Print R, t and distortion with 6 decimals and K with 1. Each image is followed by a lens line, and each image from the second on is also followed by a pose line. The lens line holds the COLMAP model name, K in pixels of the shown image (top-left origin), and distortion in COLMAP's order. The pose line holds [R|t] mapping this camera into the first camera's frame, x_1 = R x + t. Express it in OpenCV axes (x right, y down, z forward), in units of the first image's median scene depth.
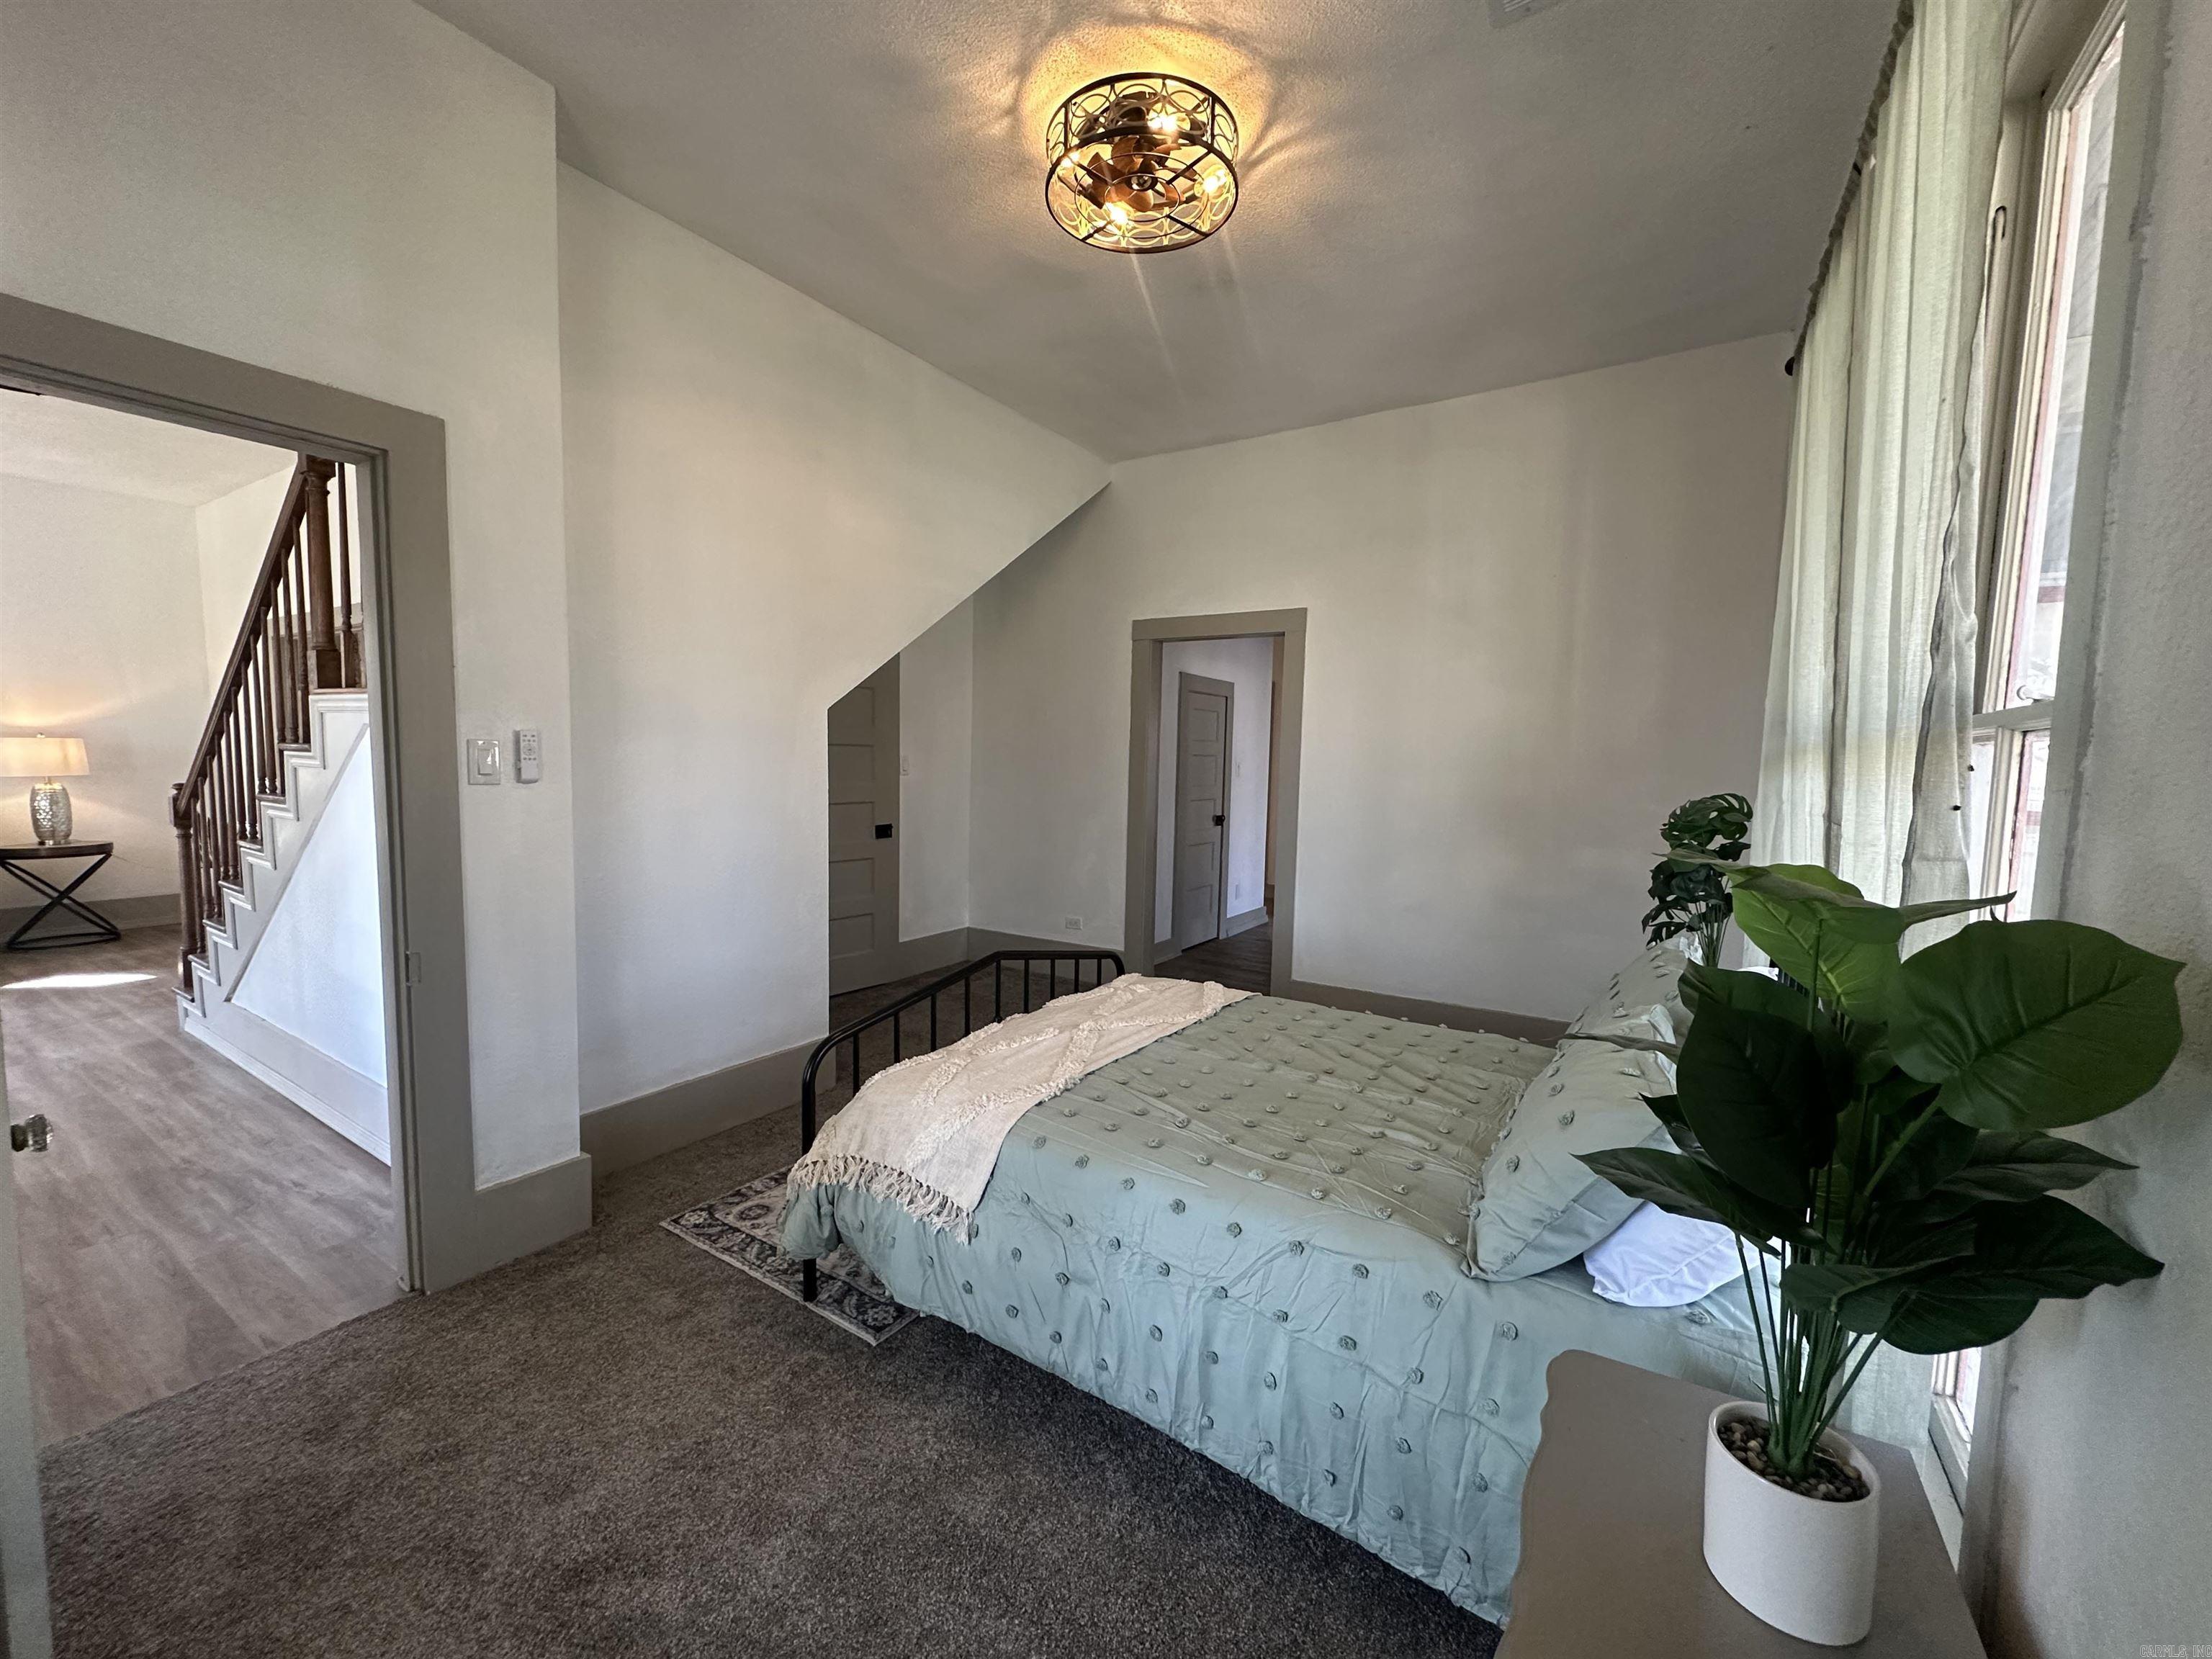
lens RADIAL K [[879.4, 0, 1096.8], [0, 879.4, 835.6], [0, 0, 1]] dist [-0.001386, 0.000189]
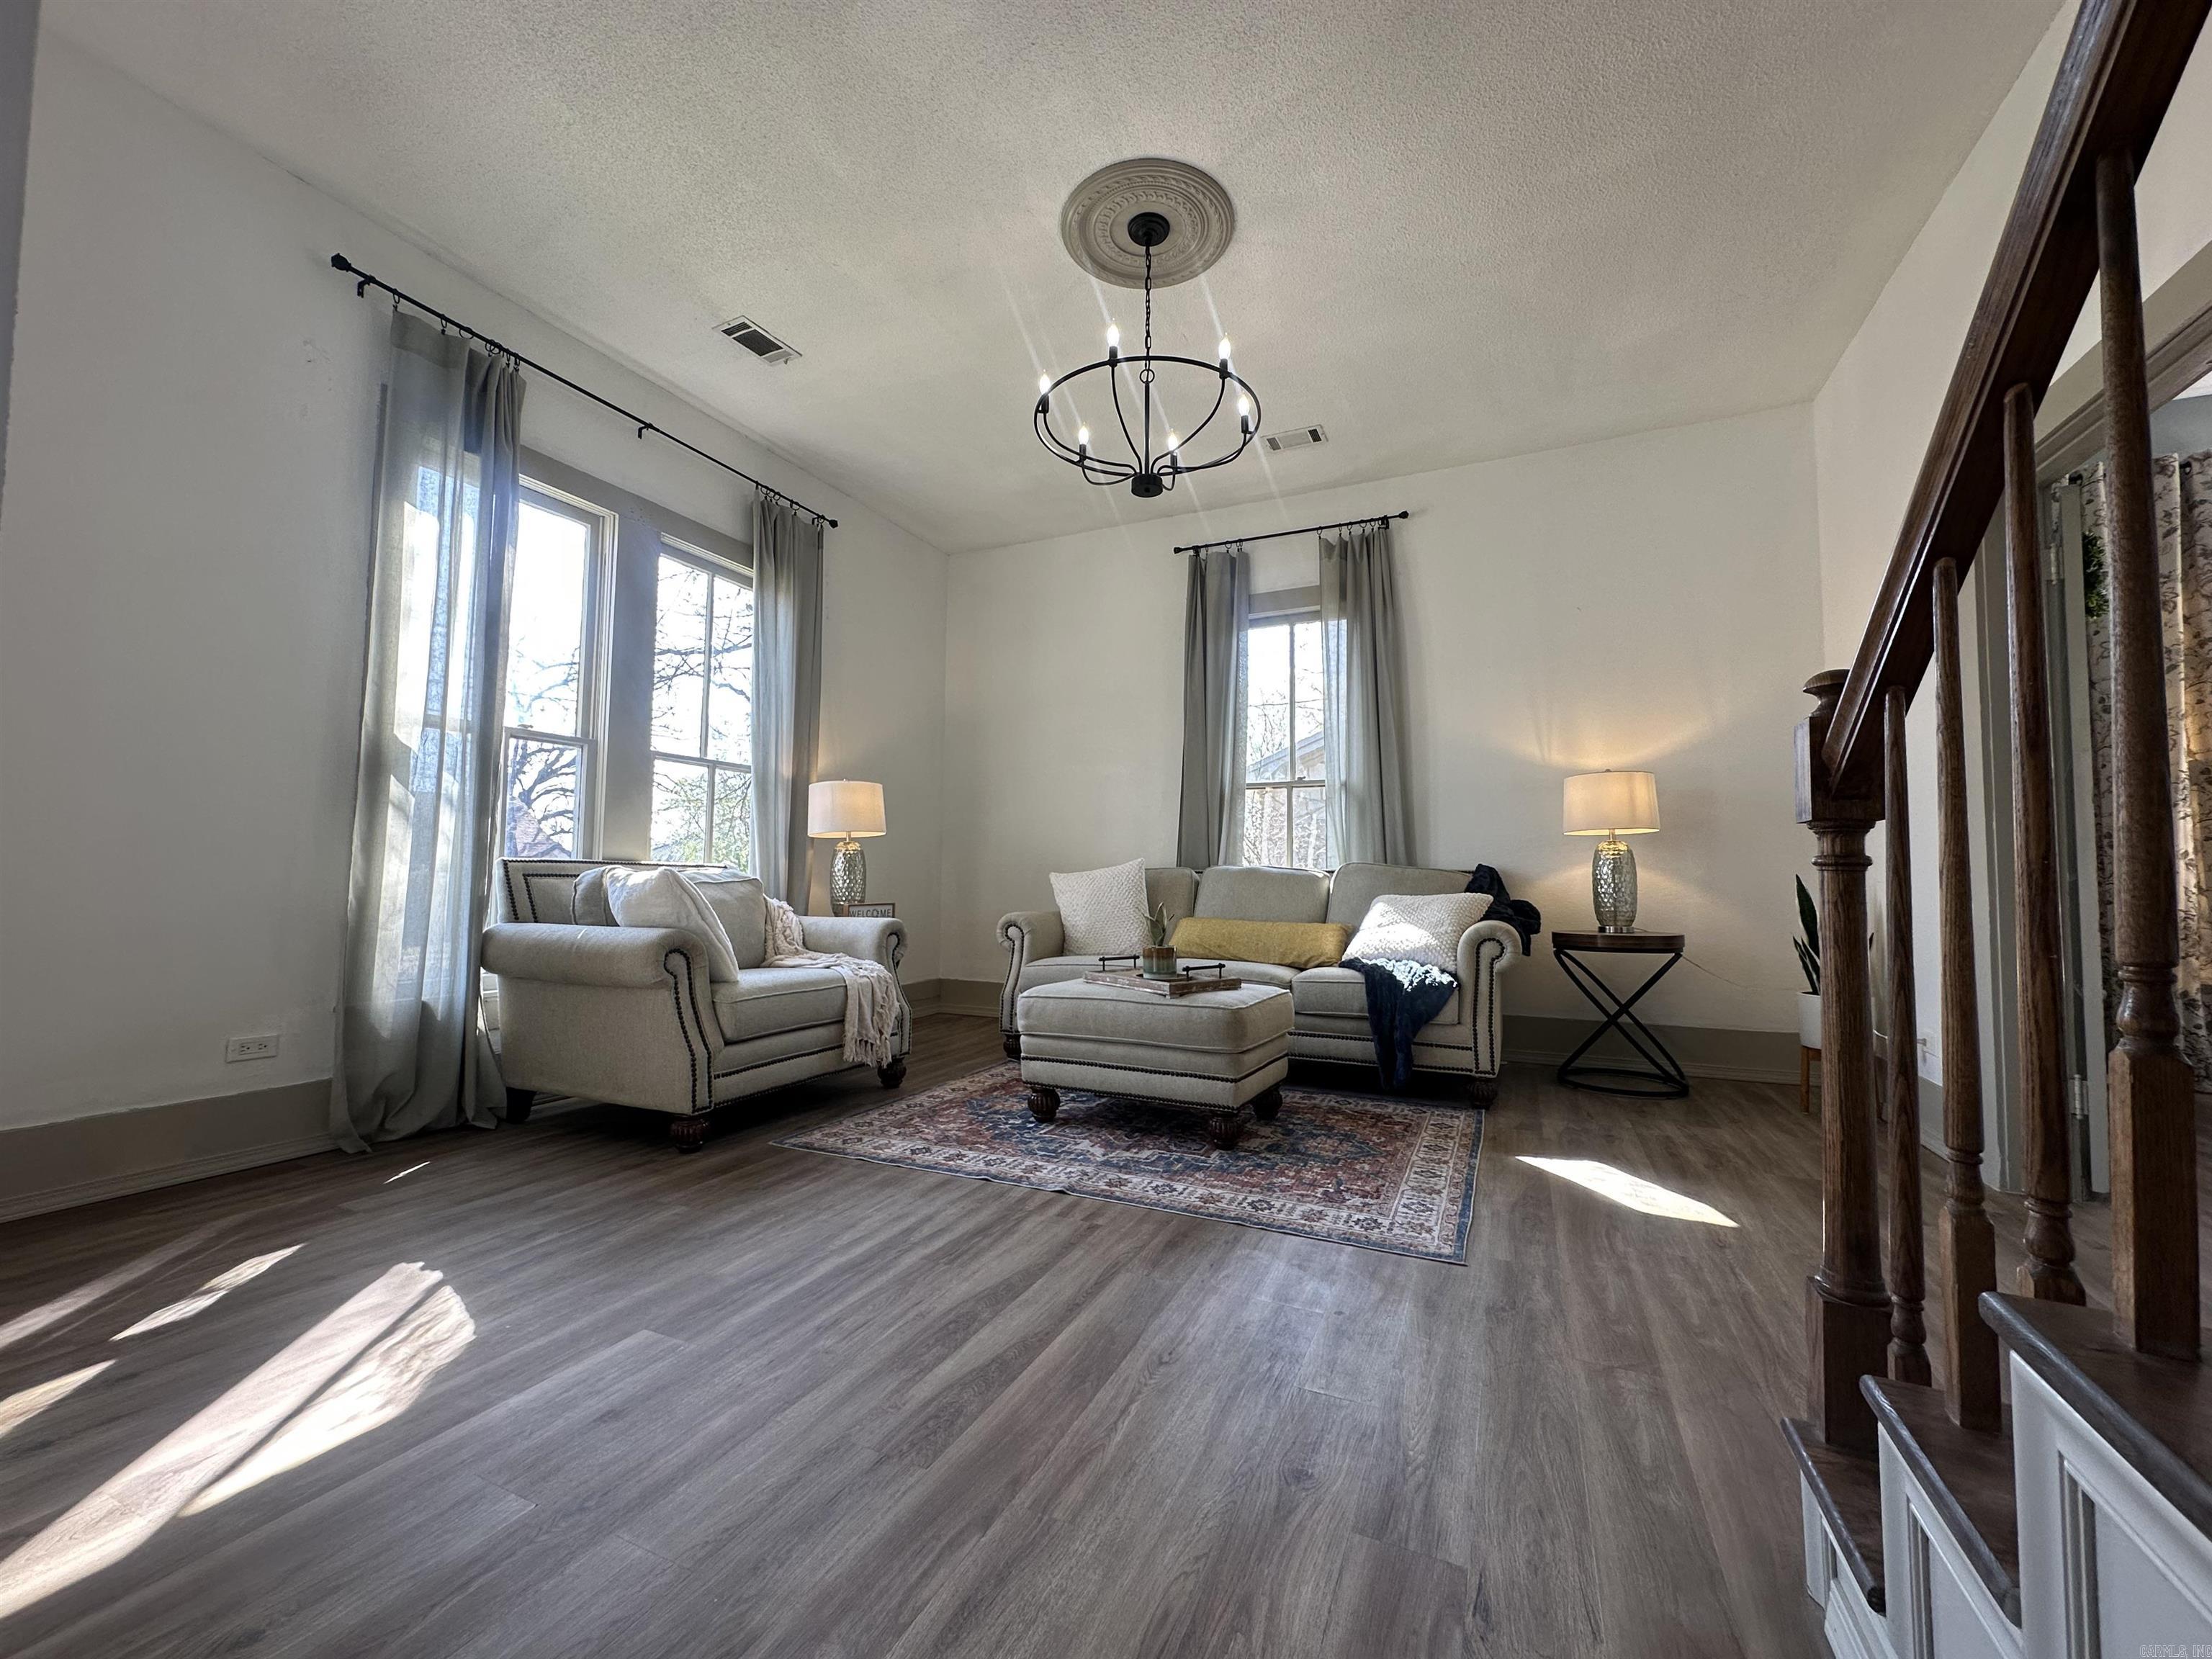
lens RADIAL K [[879.4, 0, 1105.1], [0, 879.4, 826.6], [0, 0, 1]] dist [-0.001386, 0.000189]
pose [[0.131924, -0.078558, -0.988142, -0.563172], [-0.099966, 0.990718, -0.092109, 0.031141], [0.986206, 0.110932, 0.122846, 0.519820]]
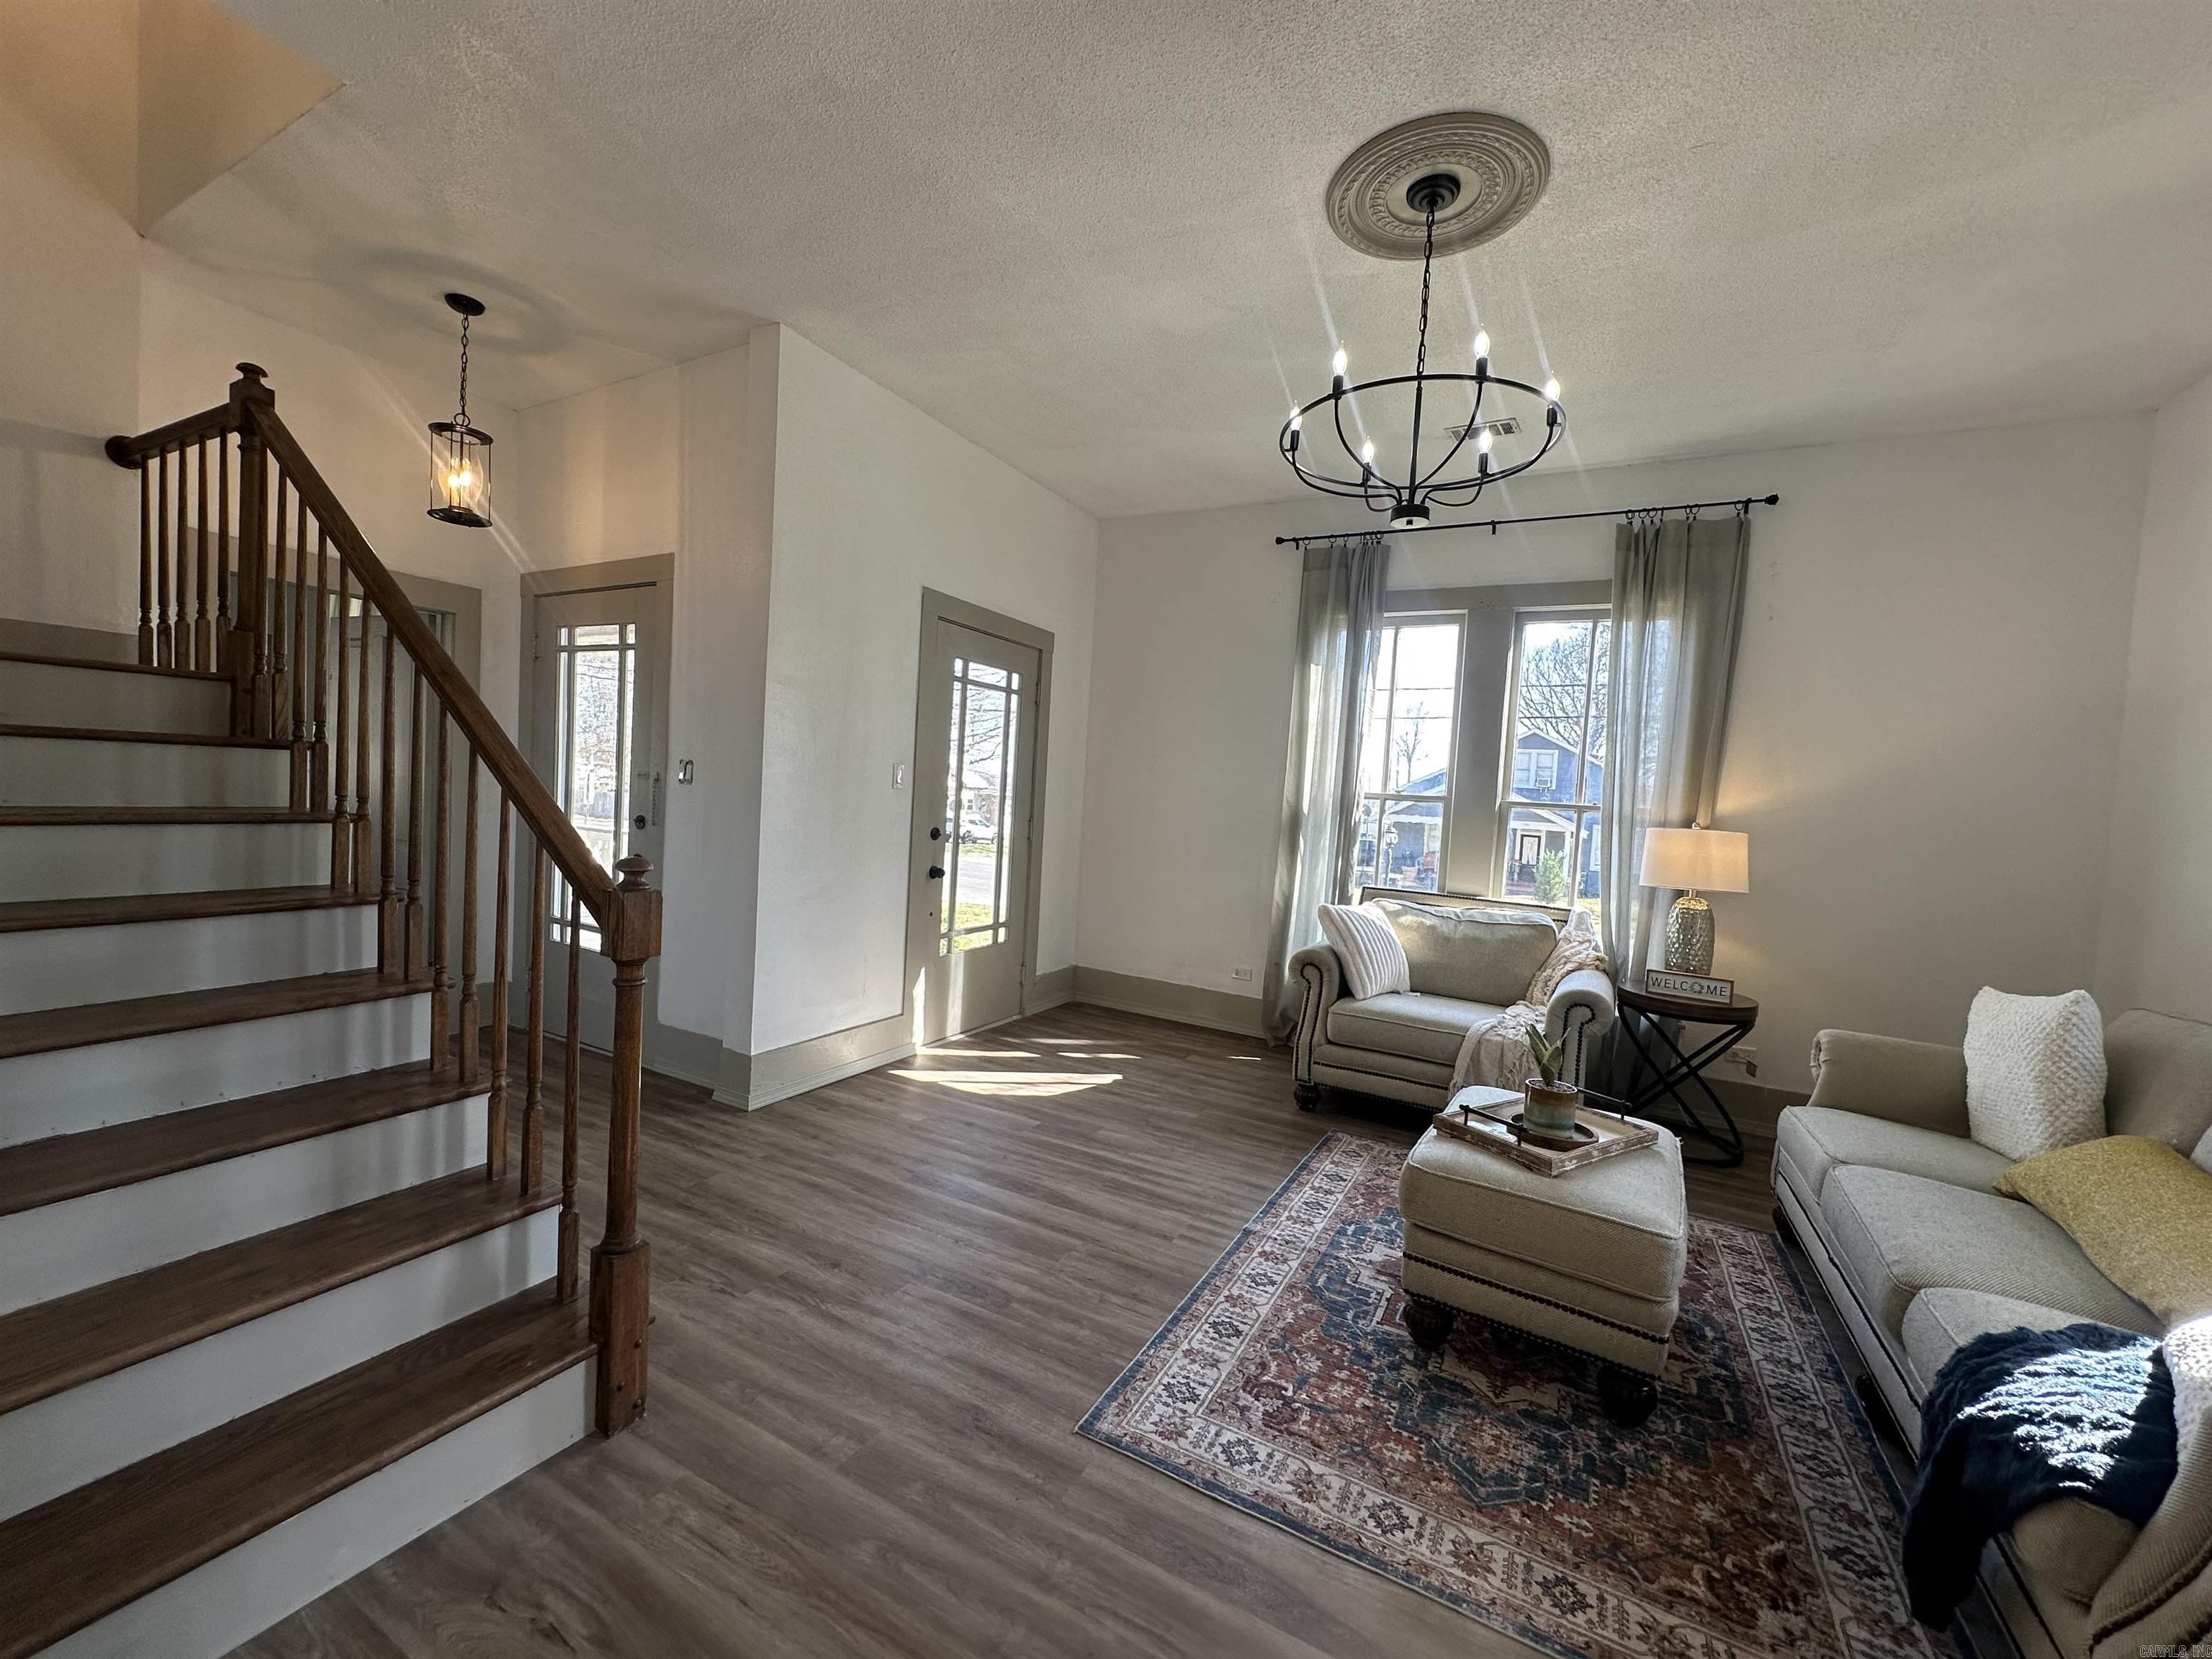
lens RADIAL K [[879.4, 0, 1105.8], [0, 879.4, 829.1], [0, 0, 1]] dist [-0.001386, 0.000189]
pose [[-0.994431, -0.079433, -0.069259, -0.863620], [-0.087960, 0.987564, 0.130312, -0.097436], [0.058046, 0.135679, -0.989051, 0.992736]]
